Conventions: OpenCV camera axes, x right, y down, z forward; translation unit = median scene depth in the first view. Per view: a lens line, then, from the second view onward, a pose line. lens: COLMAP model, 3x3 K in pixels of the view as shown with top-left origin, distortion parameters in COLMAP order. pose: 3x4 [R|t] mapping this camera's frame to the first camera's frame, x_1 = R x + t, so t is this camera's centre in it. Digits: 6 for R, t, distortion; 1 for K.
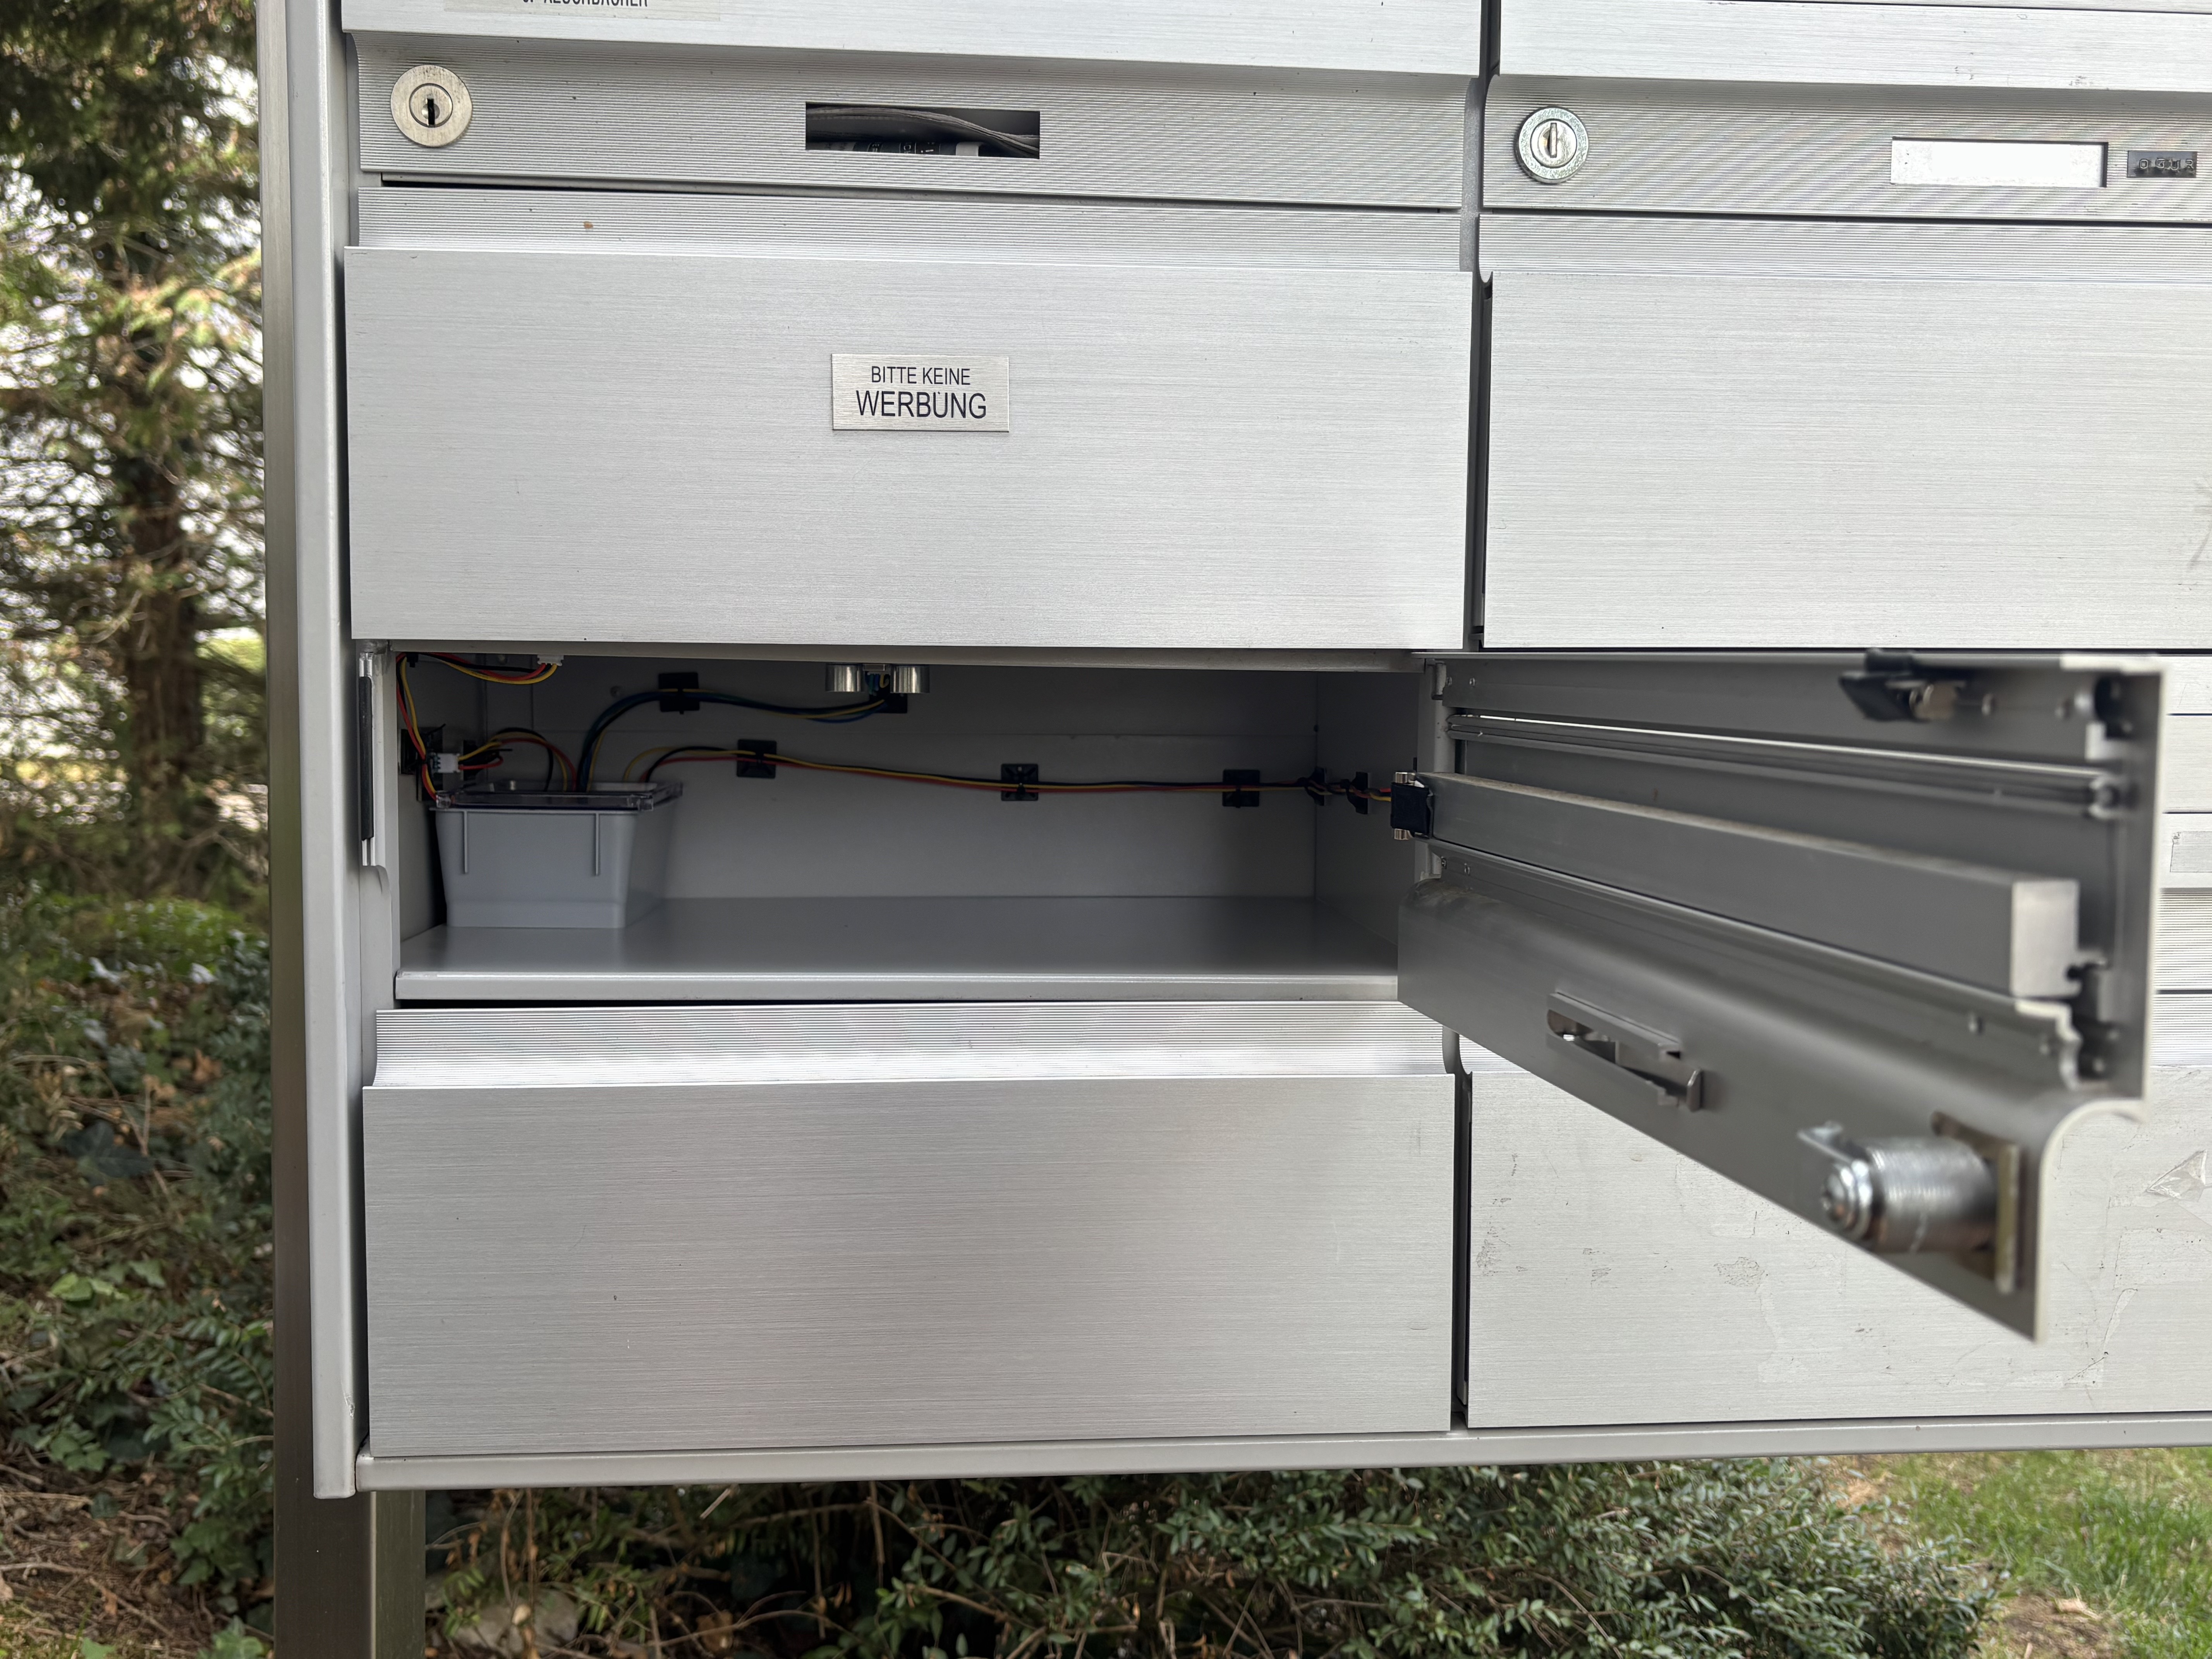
lens RADIAL K [[2061.4, 0, 1106.0], [0, 2061.4, 829.5], [0, 0, 1]] dist [0.055912, 0.002712]
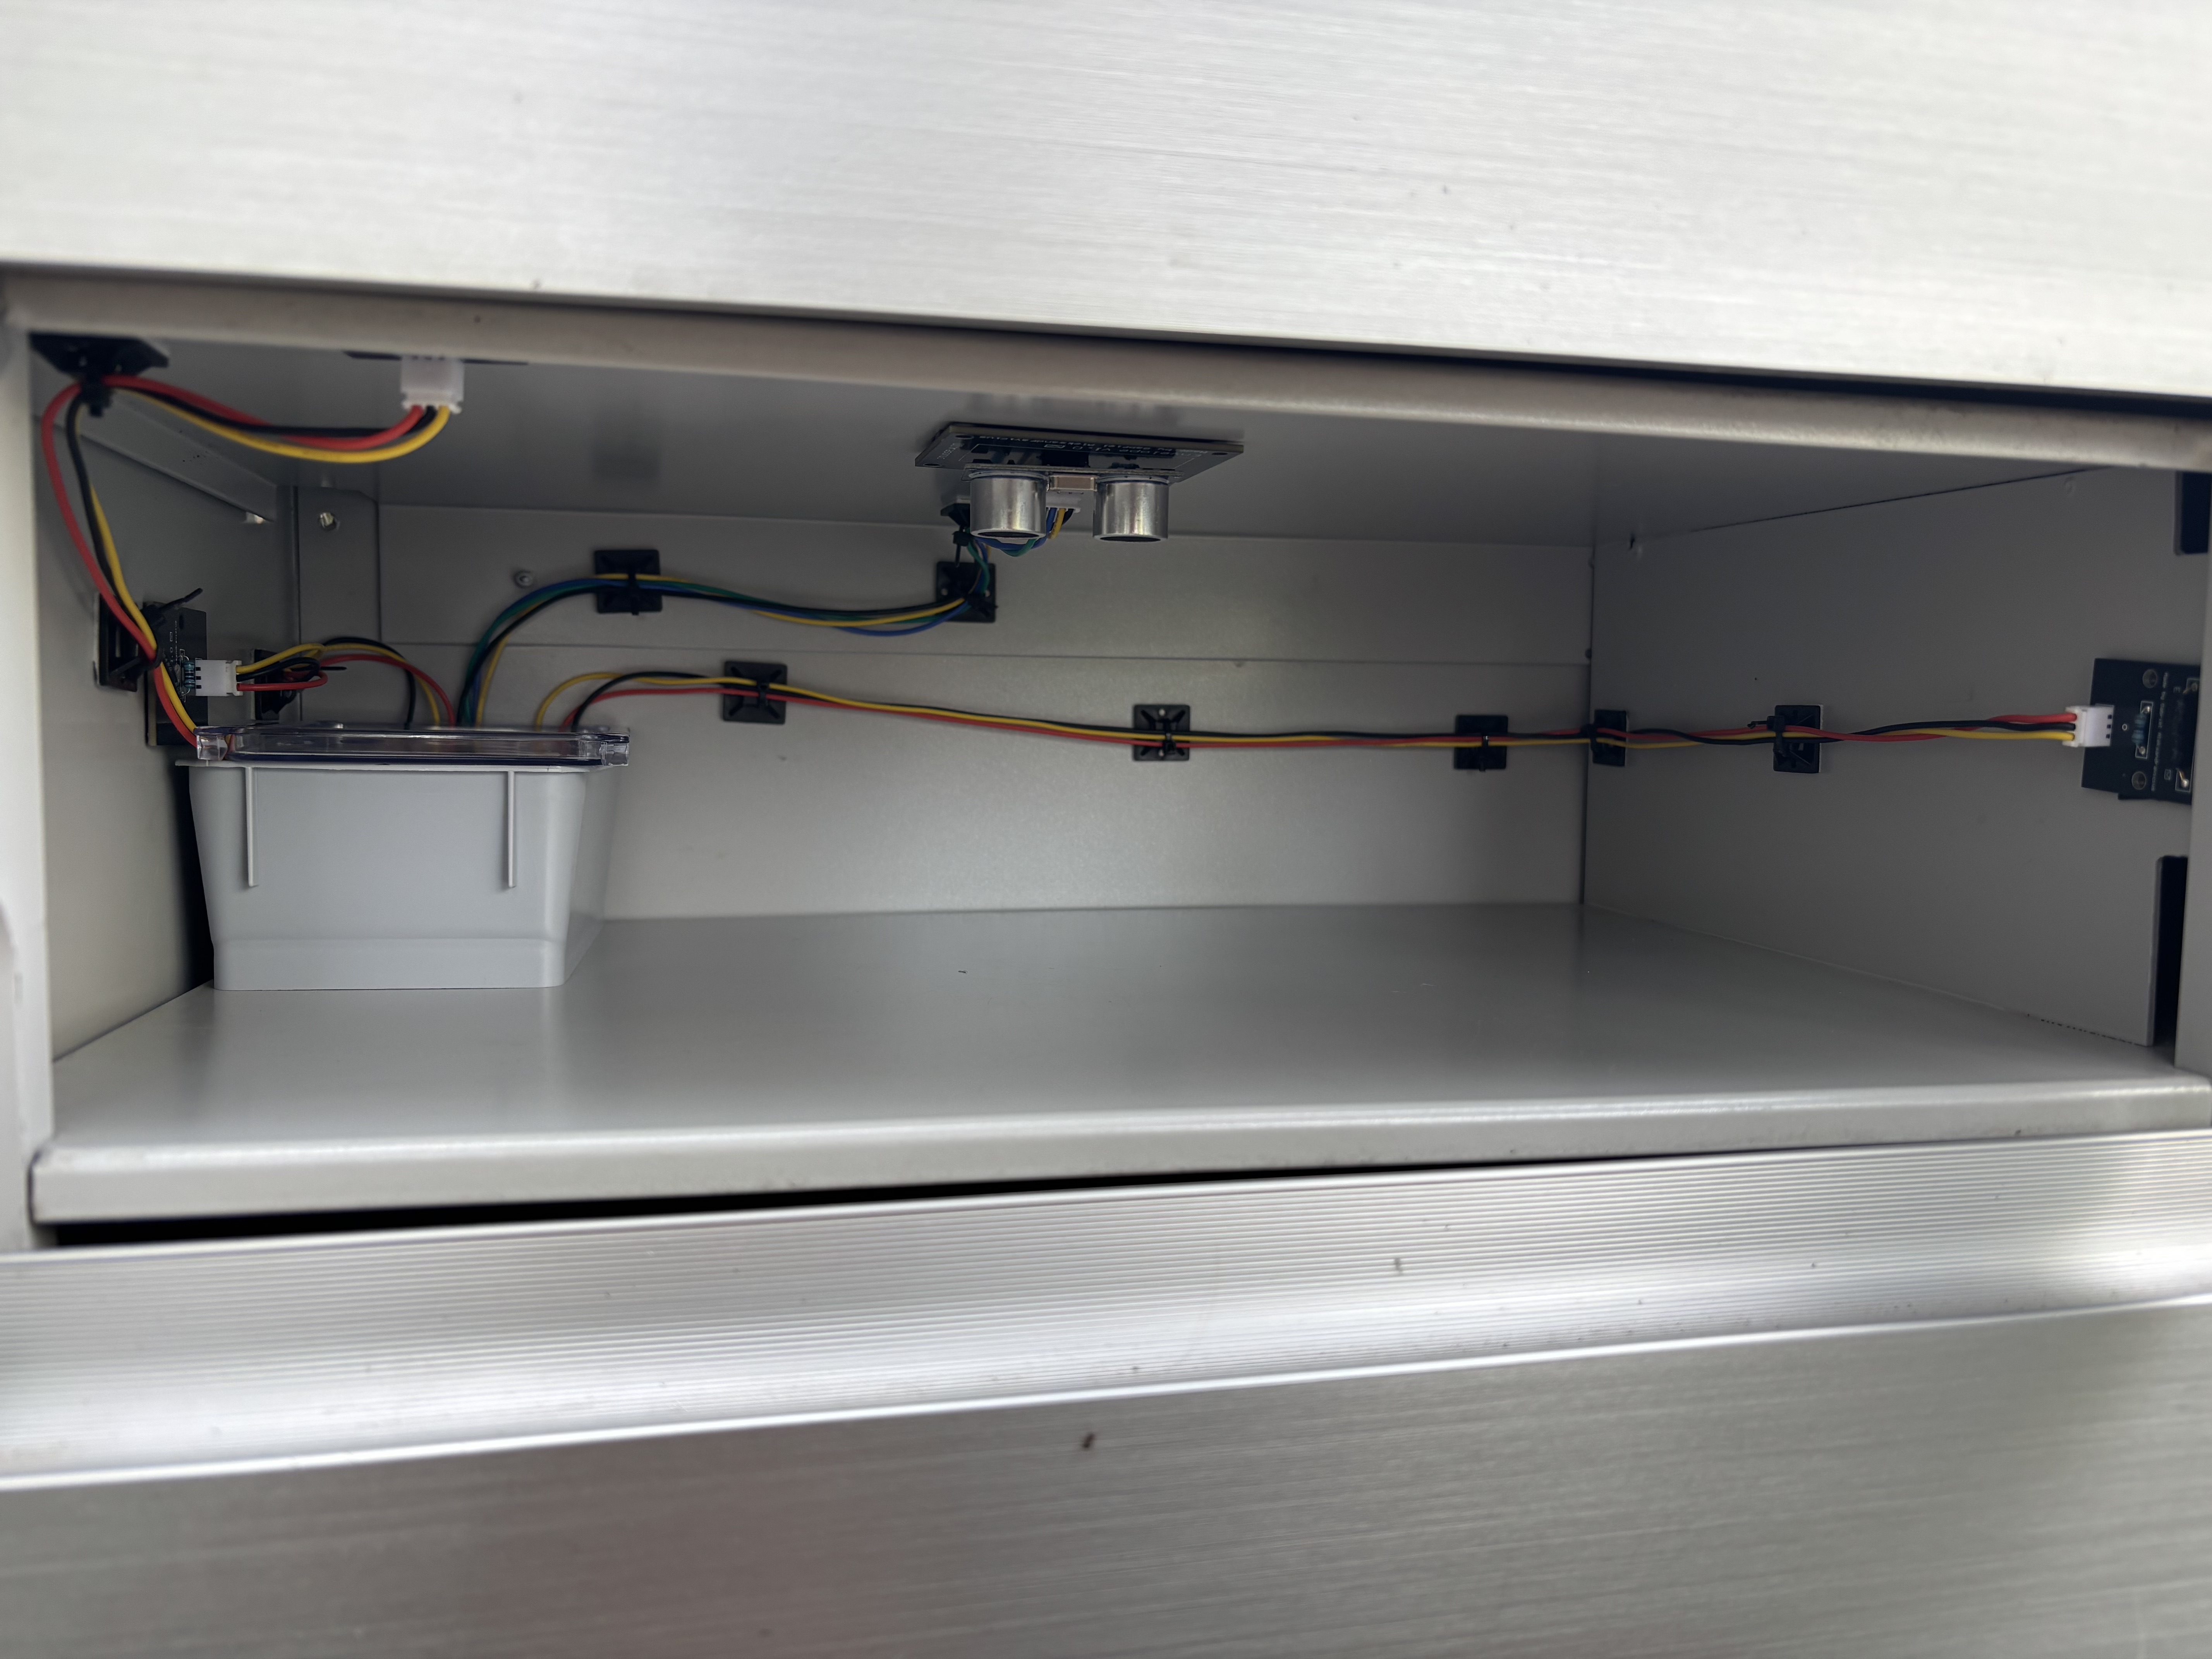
lens RADIAL K [[1668.9, 0, 1106.0], [0, 1668.9, 829.5], [0, 0, 1]] dist [-0.025438, -0.000278]
pose [[0.989567, -0.007436, 0.143882, -0.148815], [0.006688, 0.999961, 0.005683, 0.005071], [-0.143919, -0.004661, 0.989579, 0.533413]]
